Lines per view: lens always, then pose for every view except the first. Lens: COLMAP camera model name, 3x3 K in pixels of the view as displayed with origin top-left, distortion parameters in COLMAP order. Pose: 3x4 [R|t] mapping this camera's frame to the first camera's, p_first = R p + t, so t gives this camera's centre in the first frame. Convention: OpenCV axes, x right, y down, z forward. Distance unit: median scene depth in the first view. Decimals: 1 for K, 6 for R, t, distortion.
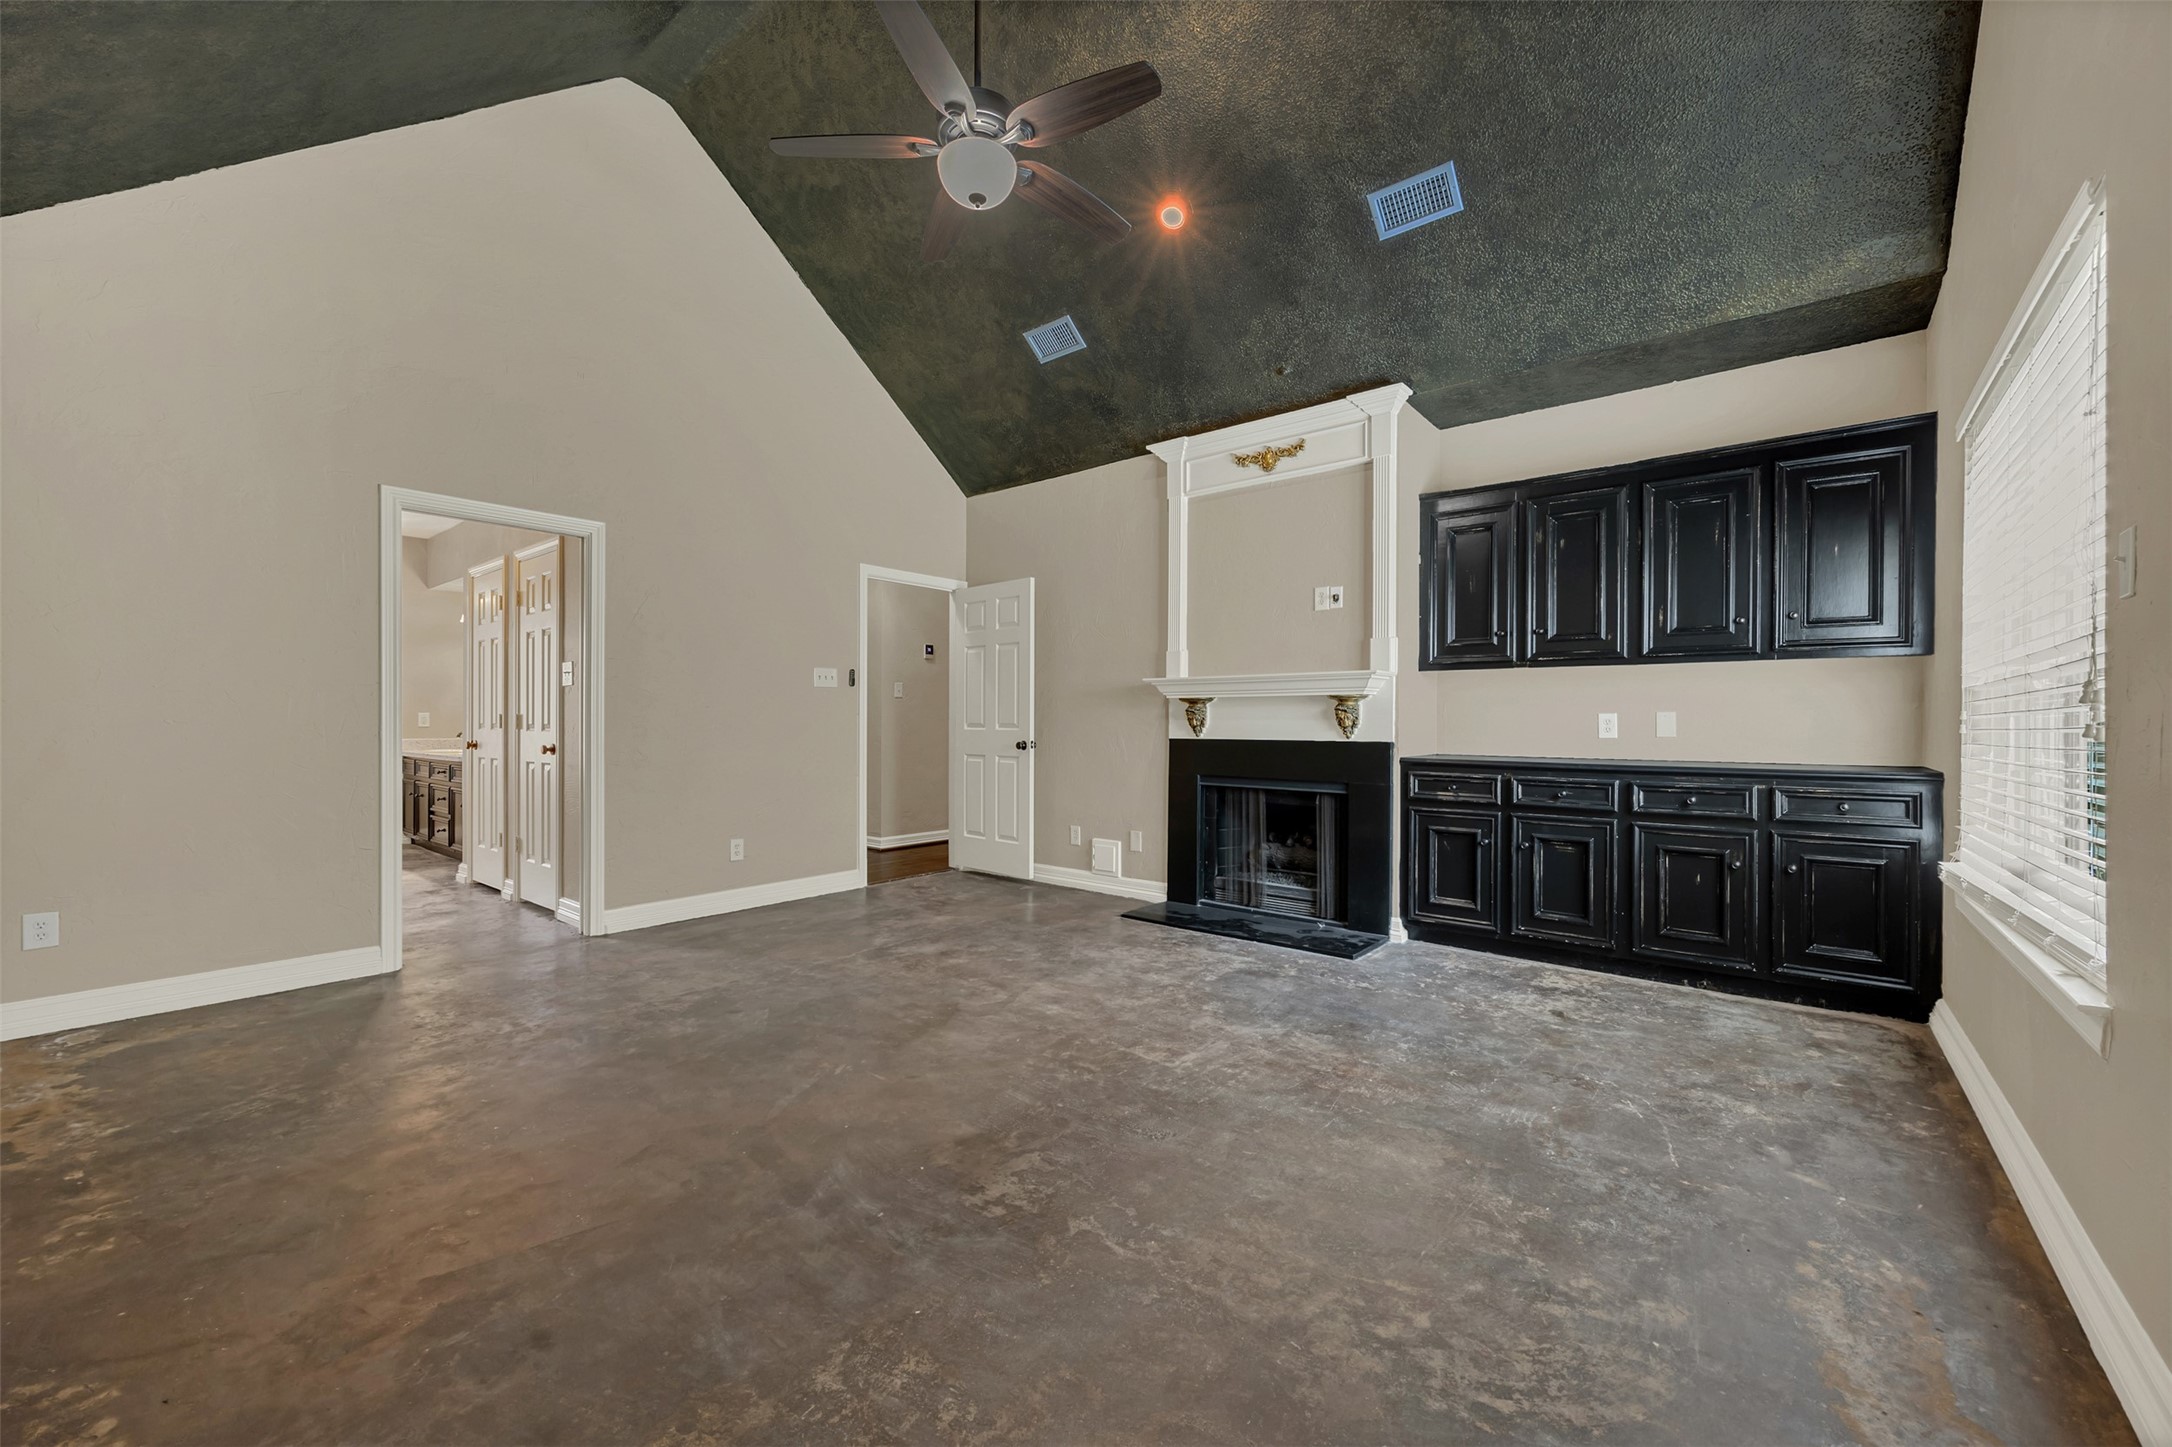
lens RADIAL K [[845.9, 0, 1085.7], [0, 845.9, 726.9], [0, 0, 1]] dist [0.018554, 0.000417]
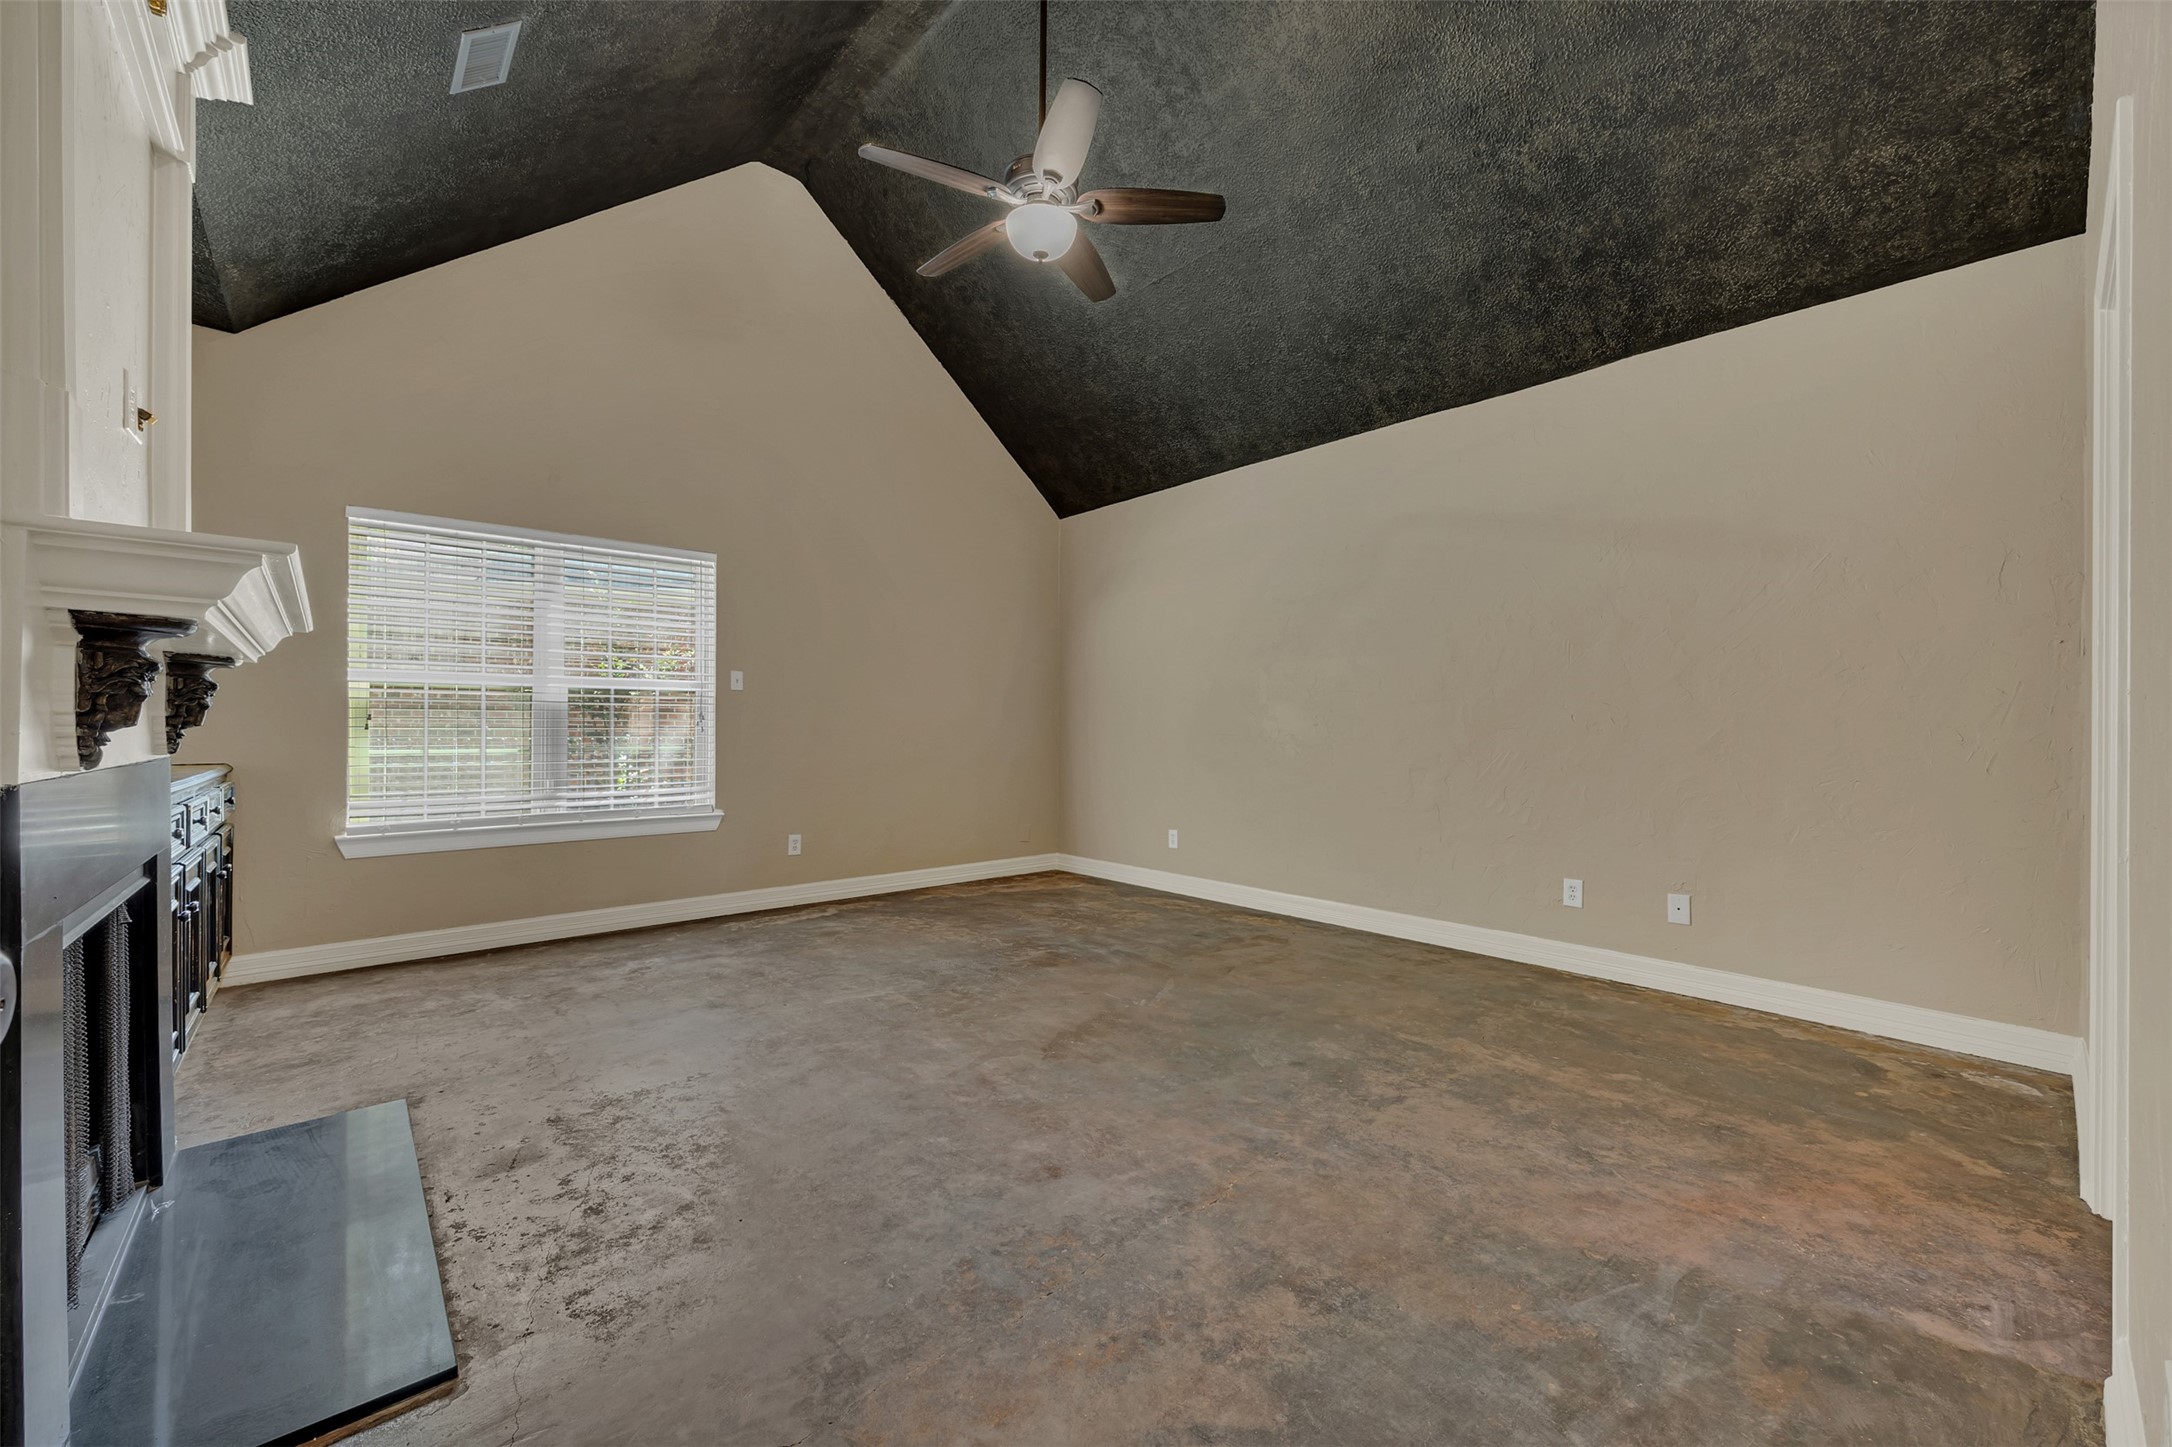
lens RADIAL K [[845.9, 0, 1085.2], [0, 845.9, 730.1], [0, 0, 1]] dist [0.018554, 0.000417]
pose [[-0.987897, -0.005604, 0.155009, -0.349760], [-0.005438, 0.999984, 0.001493, -0.005583], [-0.155015, 0.000632, -0.987912, 1.988916]]
